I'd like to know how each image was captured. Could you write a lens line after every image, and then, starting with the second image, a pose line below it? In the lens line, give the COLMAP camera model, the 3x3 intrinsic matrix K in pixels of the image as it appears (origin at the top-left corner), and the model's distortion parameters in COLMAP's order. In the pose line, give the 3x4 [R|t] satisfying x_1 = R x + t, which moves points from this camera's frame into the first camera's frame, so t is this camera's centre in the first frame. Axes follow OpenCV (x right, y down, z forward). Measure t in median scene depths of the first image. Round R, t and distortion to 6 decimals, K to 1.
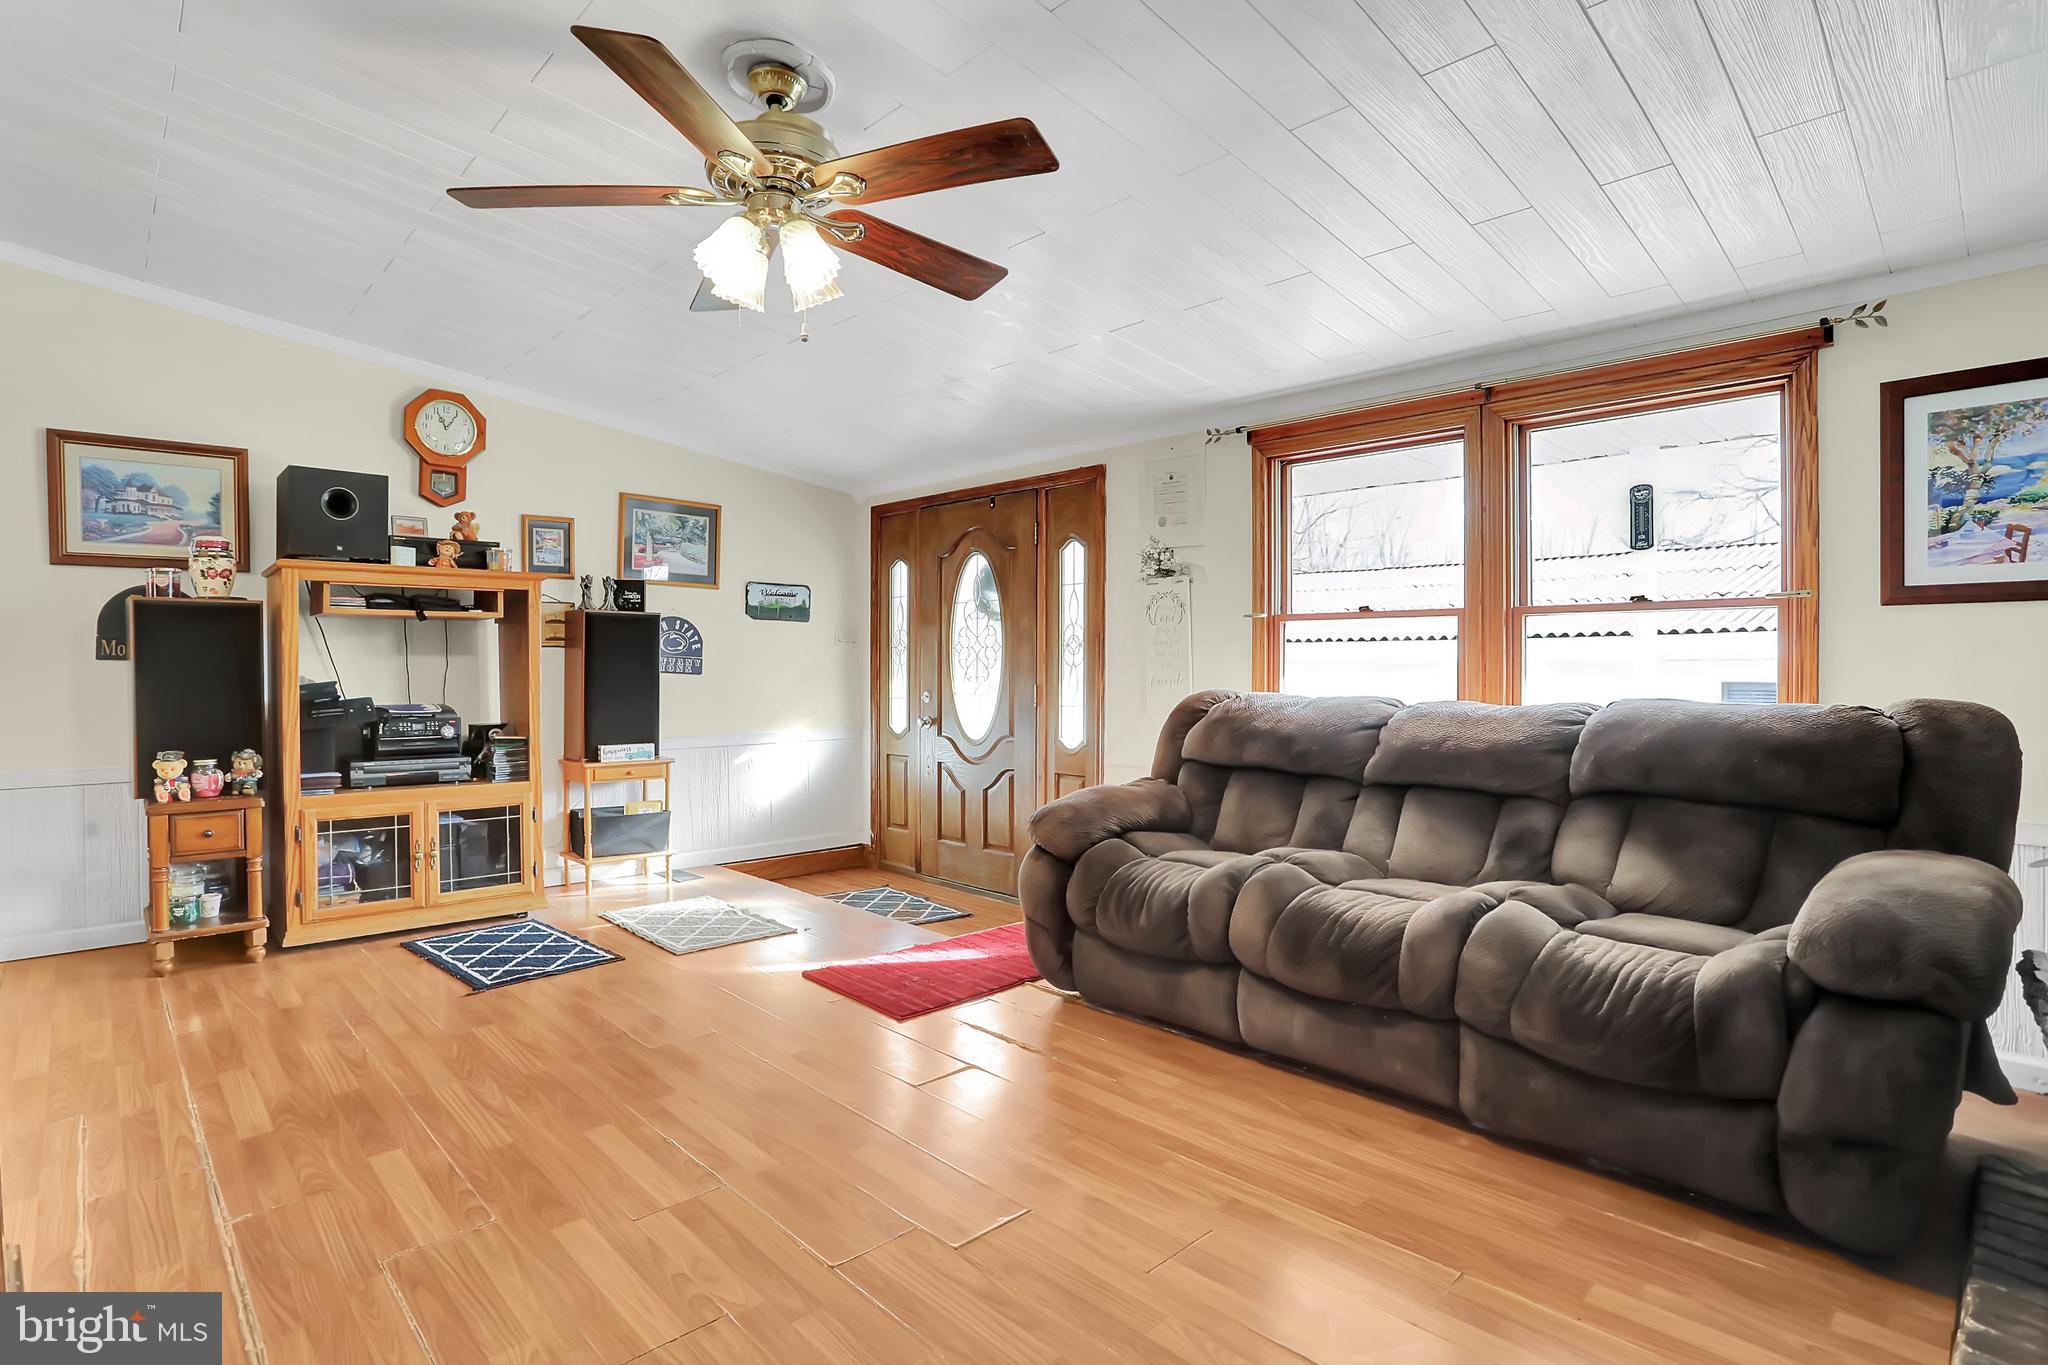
lens RADIAL K [[1001.7, 0, 1021.1], [0, 1001.7, 675.3], [0, 0, 1]] dist [-0.074728, 0.033201]
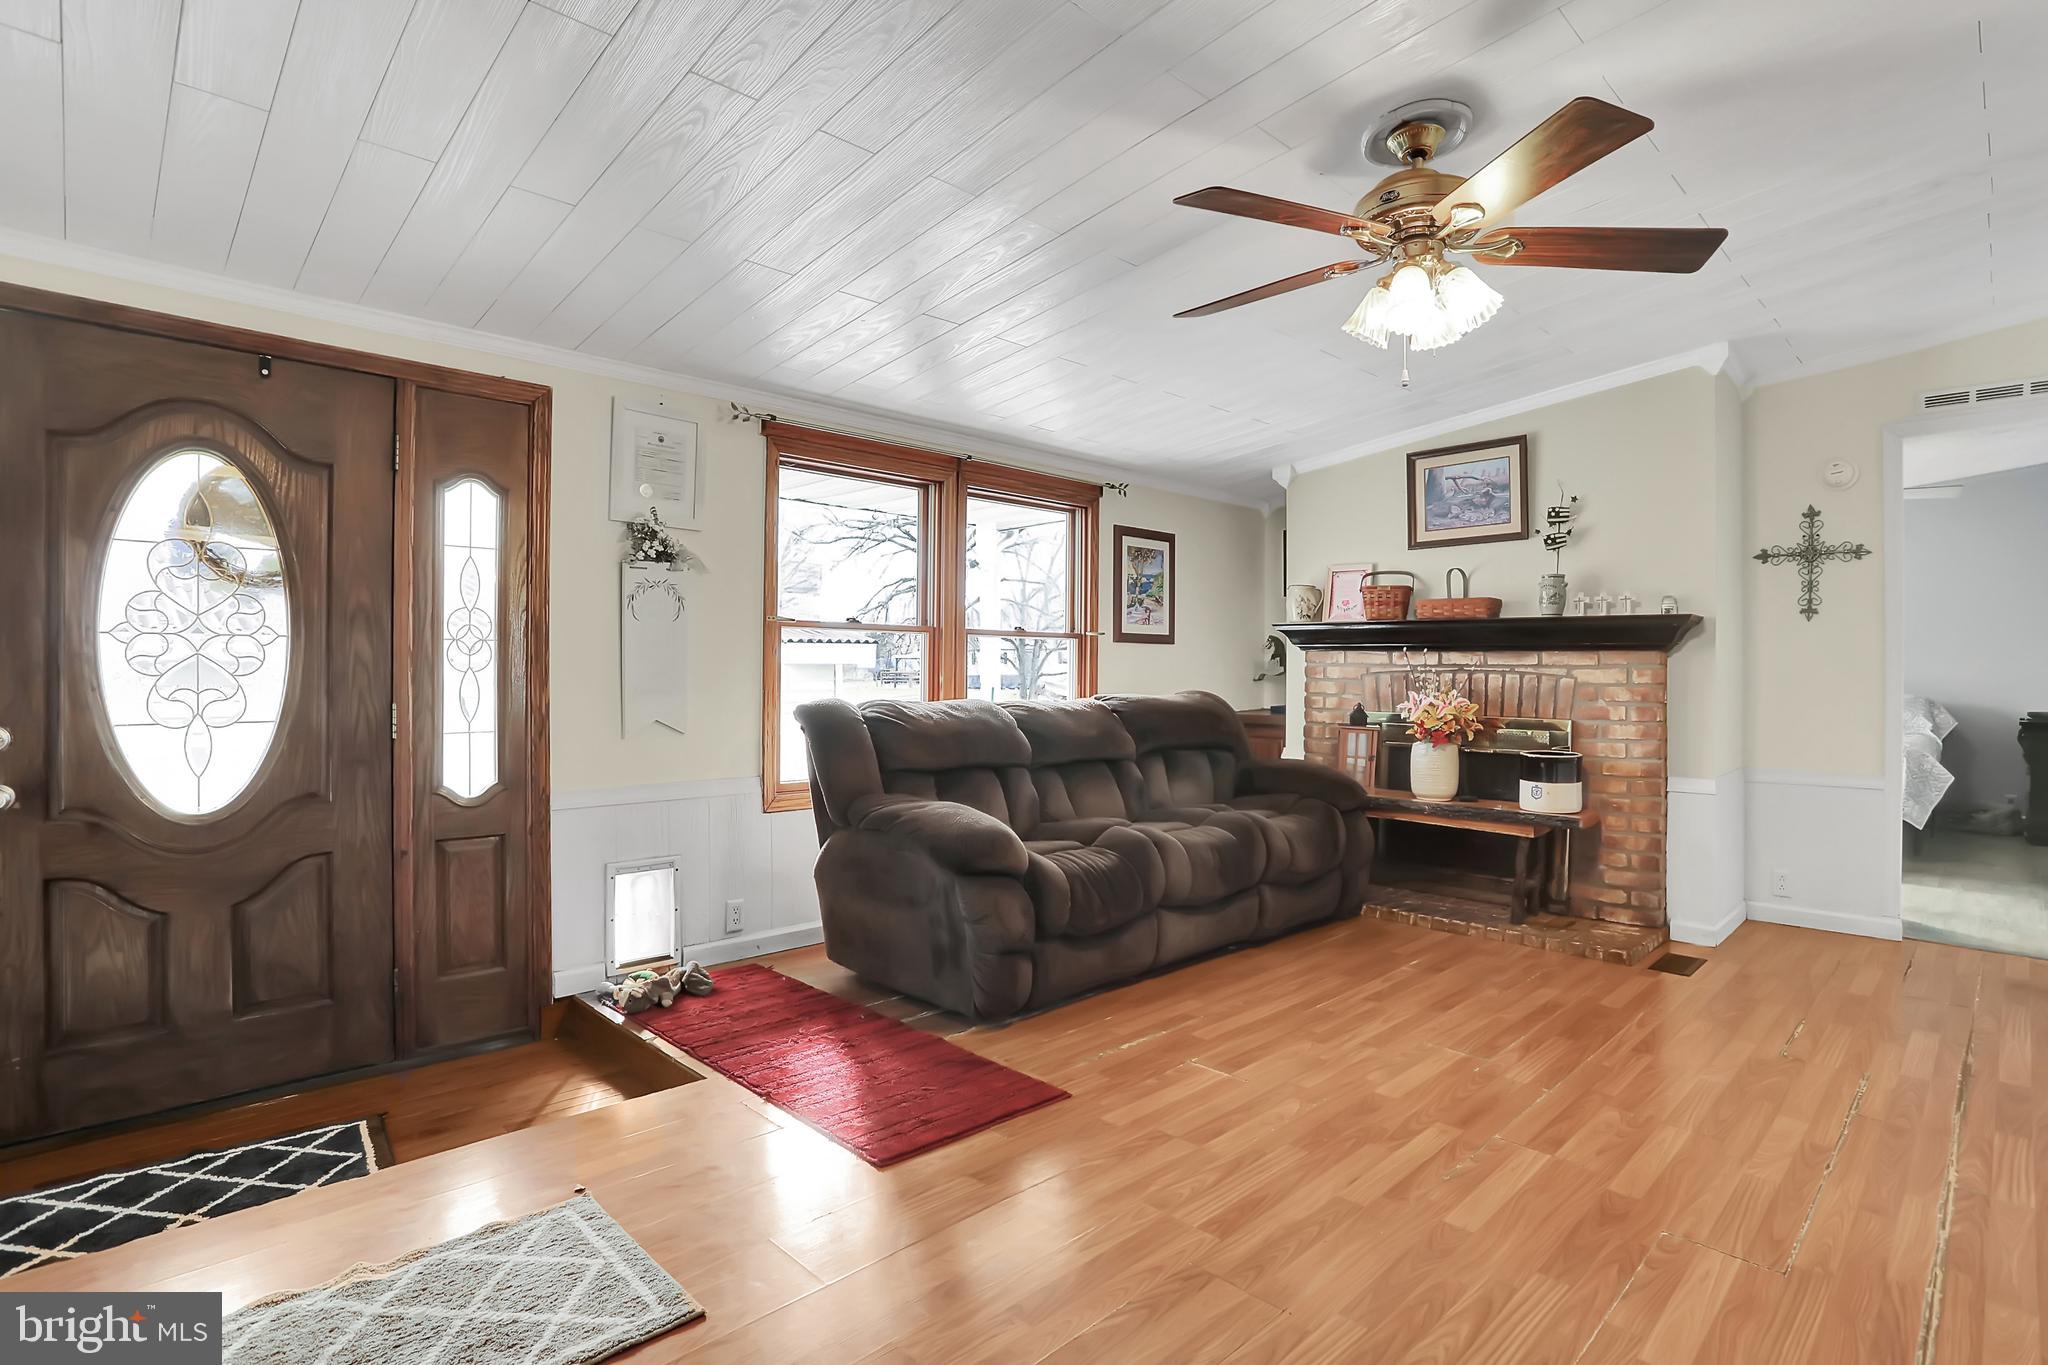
lens RADIAL K [[1010.0, 0, 1029.5], [0, 1010.0, 673.2], [0, 0, 1]] dist [-0.078079, 0.028405]
pose [[0.002019, -0.000271, 0.999998, -1.001389], [0.006112, 0.999981, 0.000259, -0.011742], [-0.999979, 0.006111, 0.002021, 1.071157]]
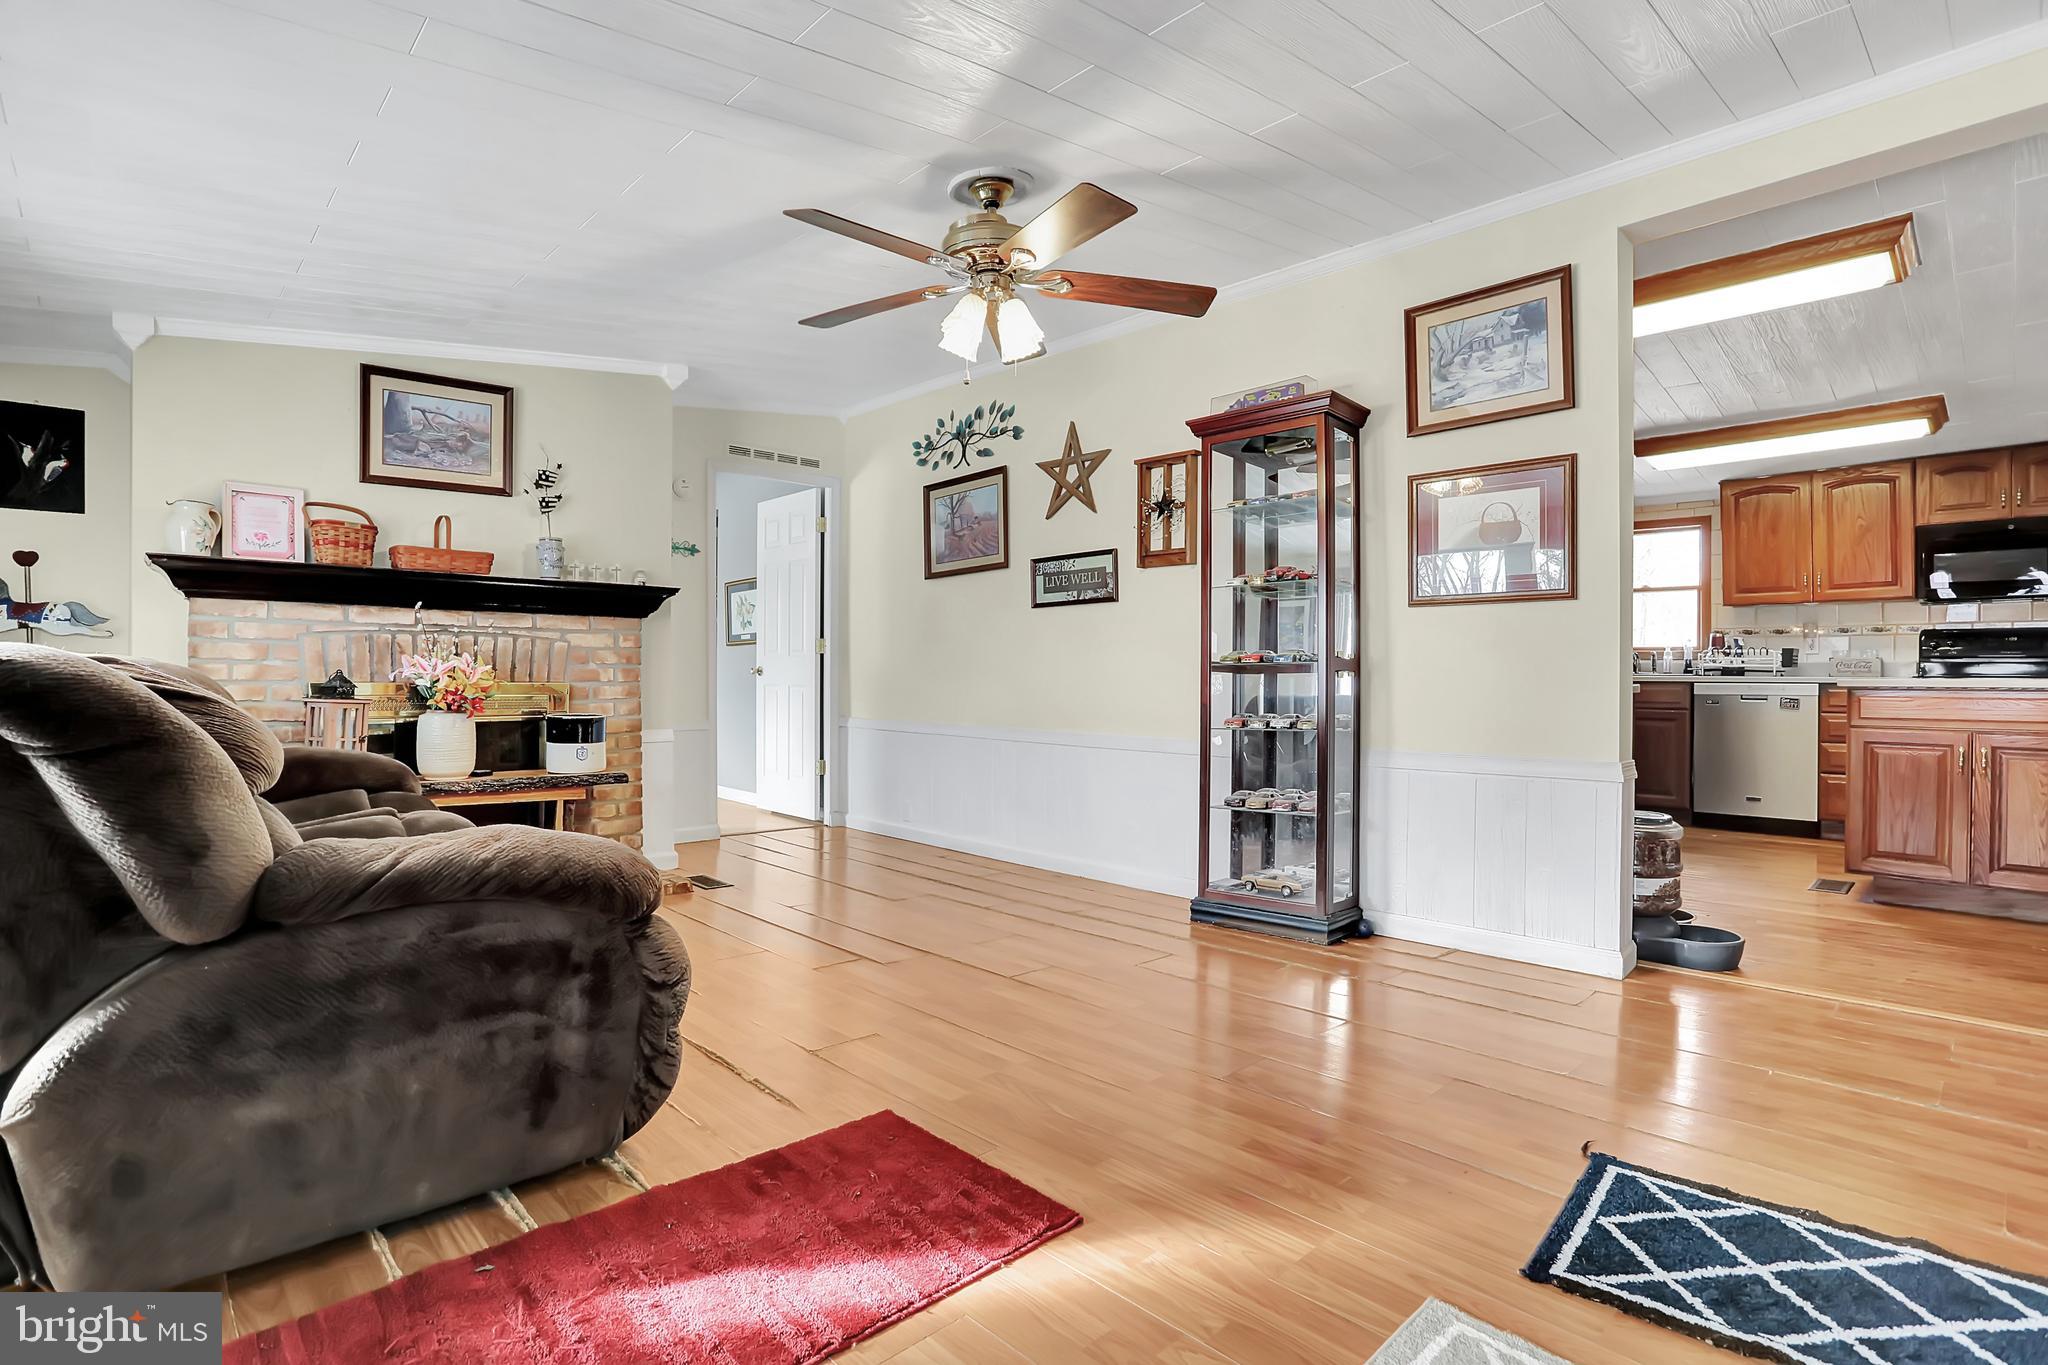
lens RADIAL K [[1001.7, 0, 1021.1], [0, 1001.7, 675.3], [0, 0, 1]] dist [-0.074728, 0.033201]
pose [[-0.999828, -0.003423, 0.018231, -0.227508], [-0.003113, 0.999851, 0.016999, 0.024985], [-0.018287, 0.016940, -0.999689, 1.773320]]
